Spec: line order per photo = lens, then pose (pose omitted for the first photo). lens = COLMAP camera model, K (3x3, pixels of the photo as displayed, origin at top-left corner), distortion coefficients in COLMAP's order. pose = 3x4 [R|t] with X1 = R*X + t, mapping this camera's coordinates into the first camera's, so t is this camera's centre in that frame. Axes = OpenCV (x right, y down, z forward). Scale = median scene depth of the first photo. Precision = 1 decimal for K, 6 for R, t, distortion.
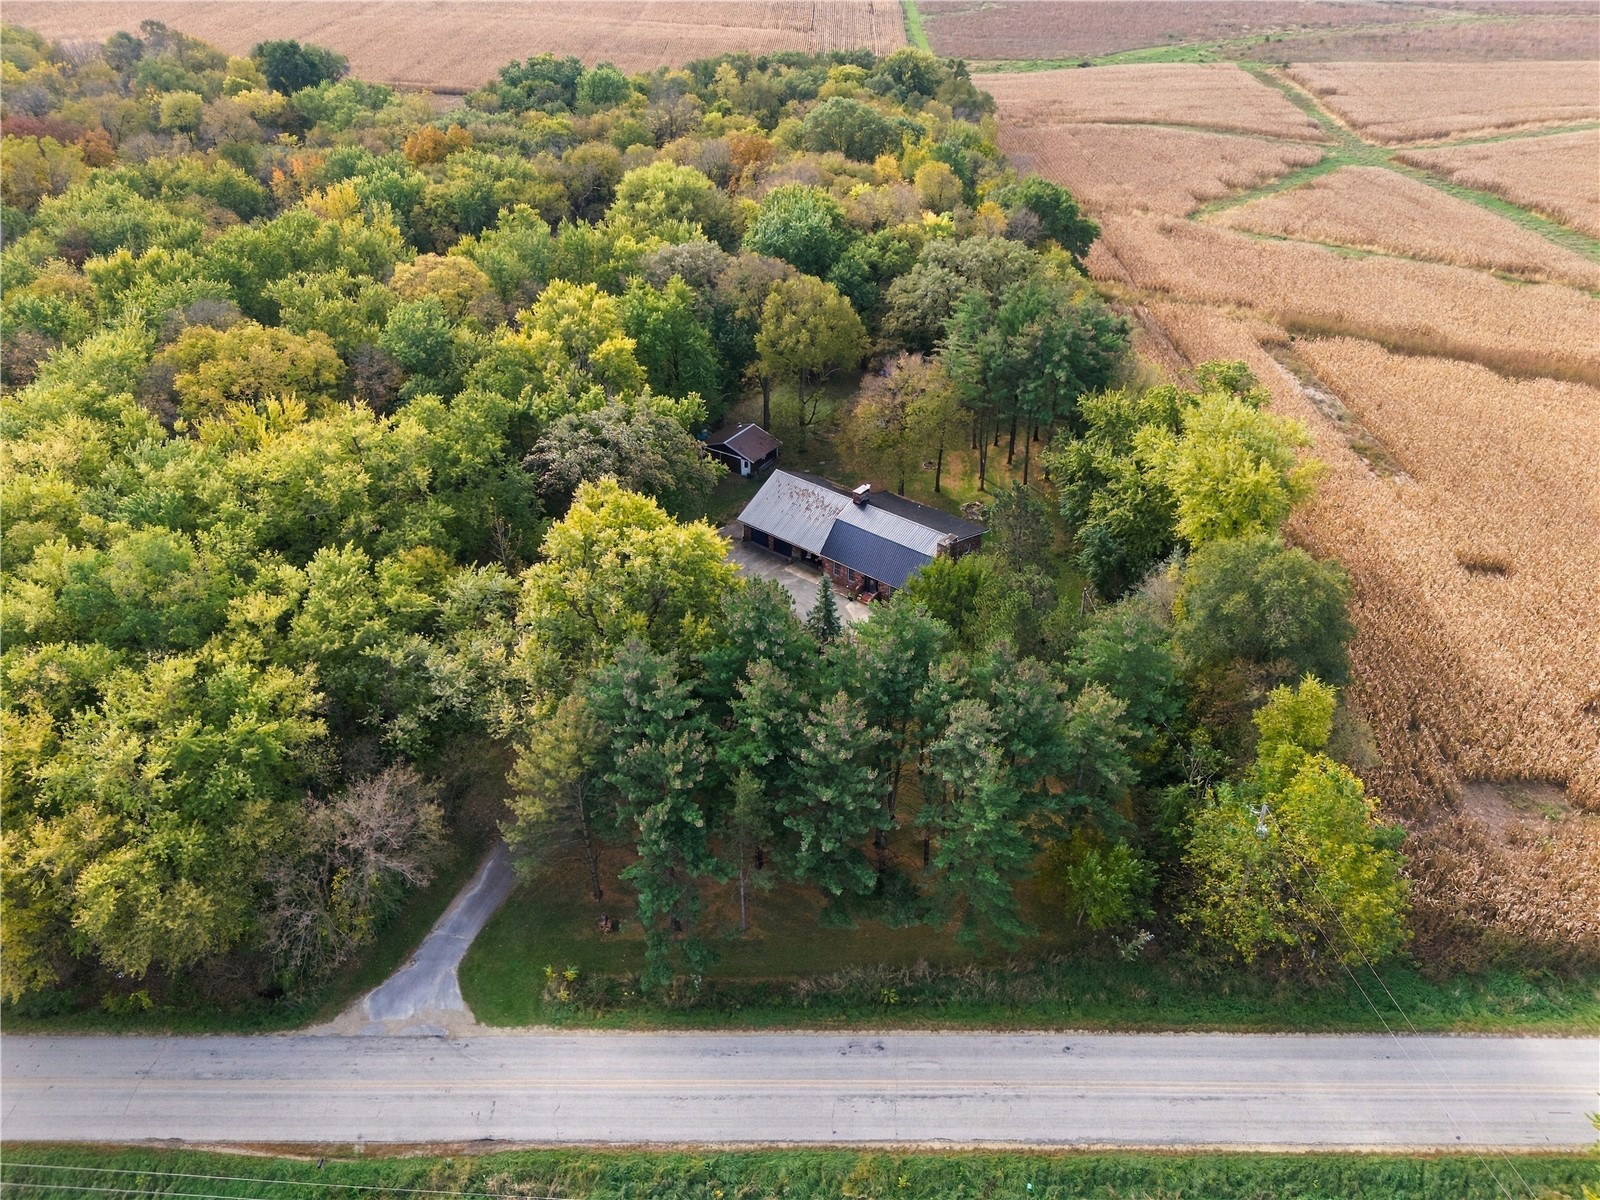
lens RADIAL K [[1110.3, 0, 793.6], [0, 1110.3, 606.0], [0, 0, 1]] dist [0.010275, 0.000901]
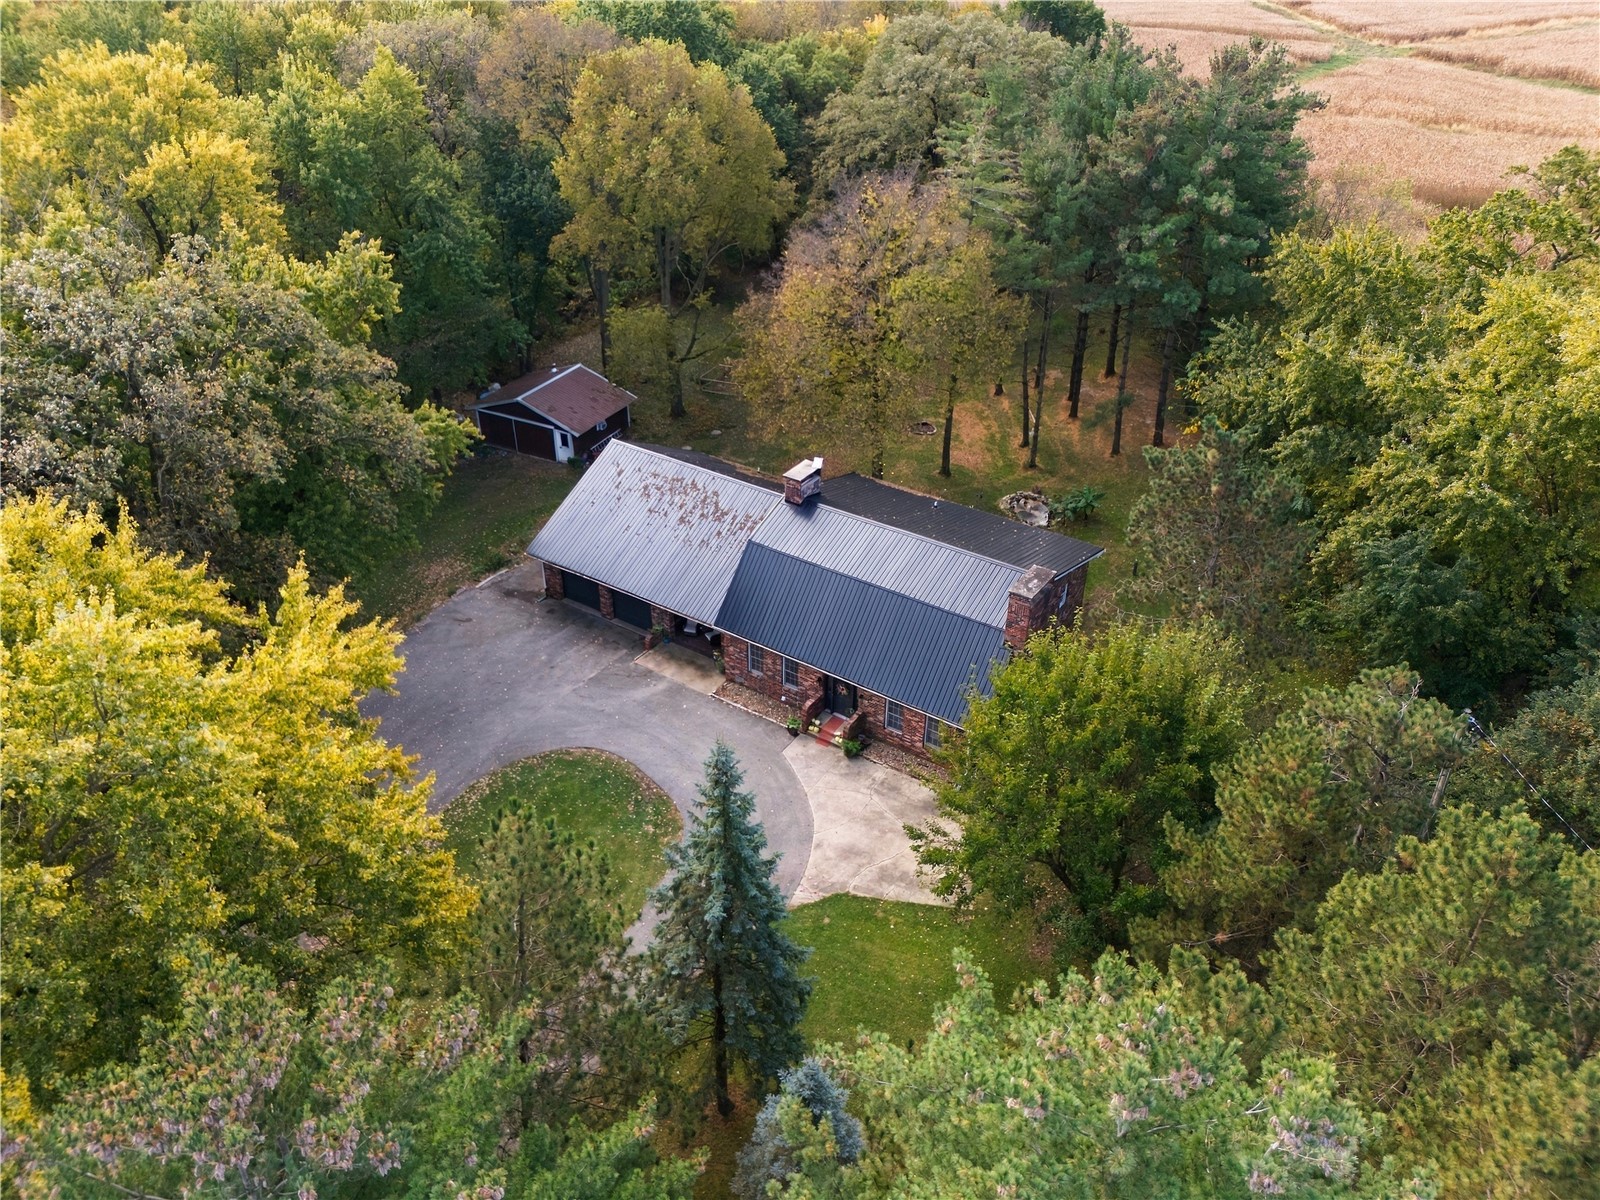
lens RADIAL K [[1110.3, 0, 807.4], [0, 1110.3, 600.8], [0, 0, 1]] dist [0.010275, 0.000901]
pose [[0.994712, -0.055104, 0.086668, 0.021818], [0.056568, 0.998293, -0.014525, -0.045745], [-0.085720, 0.019351, 0.996131, 0.544838]]
